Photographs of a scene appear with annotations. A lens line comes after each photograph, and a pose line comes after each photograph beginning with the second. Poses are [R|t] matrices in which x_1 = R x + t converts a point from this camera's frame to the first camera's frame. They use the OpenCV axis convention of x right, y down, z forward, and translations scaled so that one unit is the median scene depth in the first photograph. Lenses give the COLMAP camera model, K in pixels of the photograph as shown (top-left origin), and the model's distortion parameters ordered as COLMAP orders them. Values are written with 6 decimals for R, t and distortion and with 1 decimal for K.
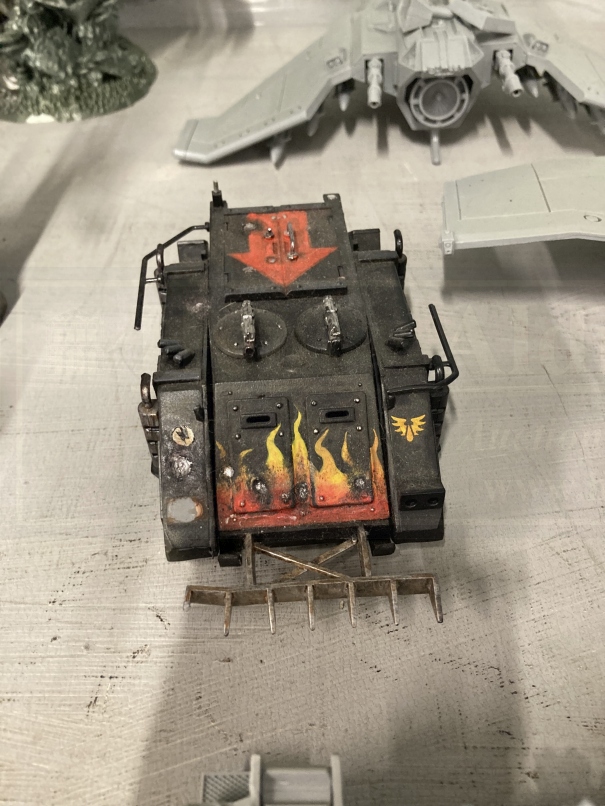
lens RADIAL K [[678.8, 0, 304.6], [0, 678.8, 411.6], [0, 0, 1]] dist [0.005676, -0.004449]
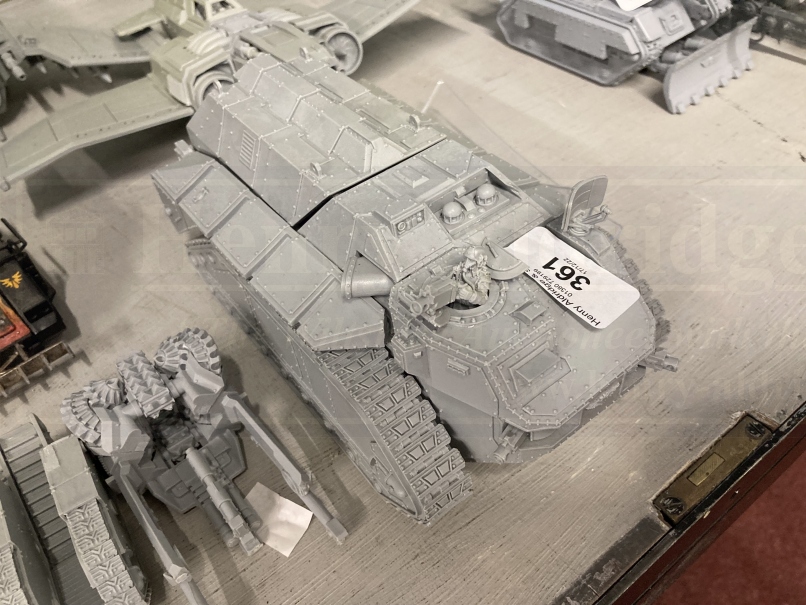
lens RADIAL K [[678.8, 0, 407.2], [0, 678.8, 313.7], [0, 0, 1]] dist [0.005676, -0.004449]
pose [[0.772714, -0.483934, 0.410756, 0.169517], [0.503055, 0.861523, 0.068660, 0.460526], [-0.387103, 0.153578, 0.909156, -0.920778]]
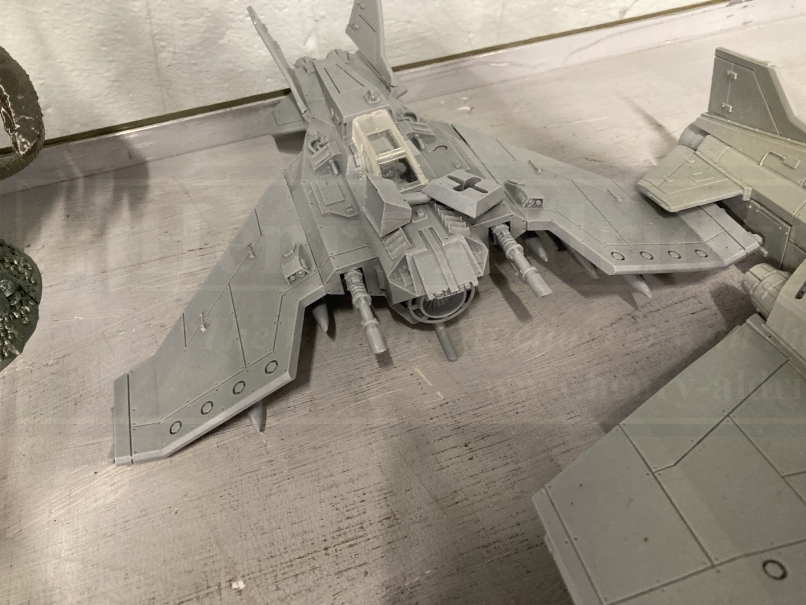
lens RADIAL K [[667.2, 0, 403.0], [0, 667.2, 302.5], [0, 0, 1]] dist [0.011682, -0.005285]
pose [[0.932821, -0.273134, 0.235039, -0.054635], [0.282082, 0.959379, -0.004651, -0.814287], [-0.224221, 0.070639, 0.971975, 0.432908]]
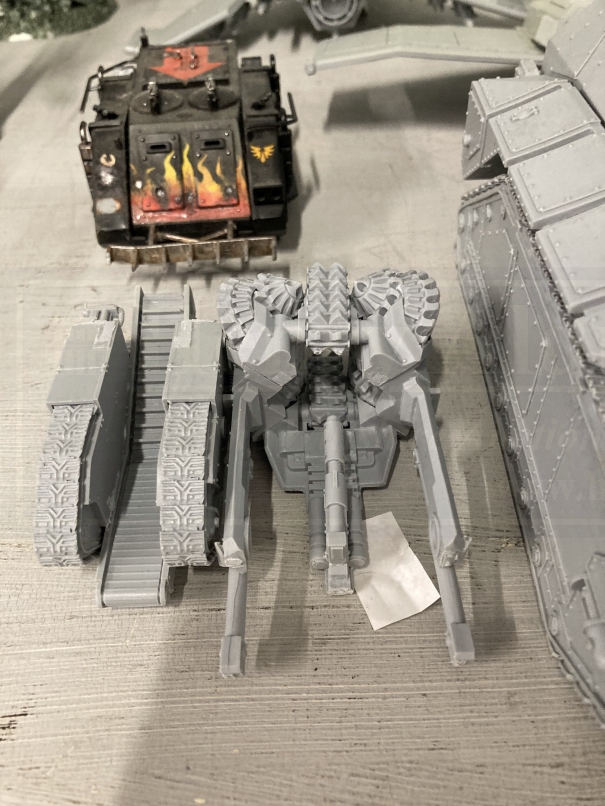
lens RADIAL K [[667.2, 0, 292.2], [0, 667.2, 417.9], [0, 0, 1]] dist [0.011682, -0.005285]
pose [[0.999866, -0.014468, -0.007629, 0.209699], [0.014352, 0.999783, -0.015068, 0.584624], [0.007845, 0.014956, 0.999857, -0.407052]]
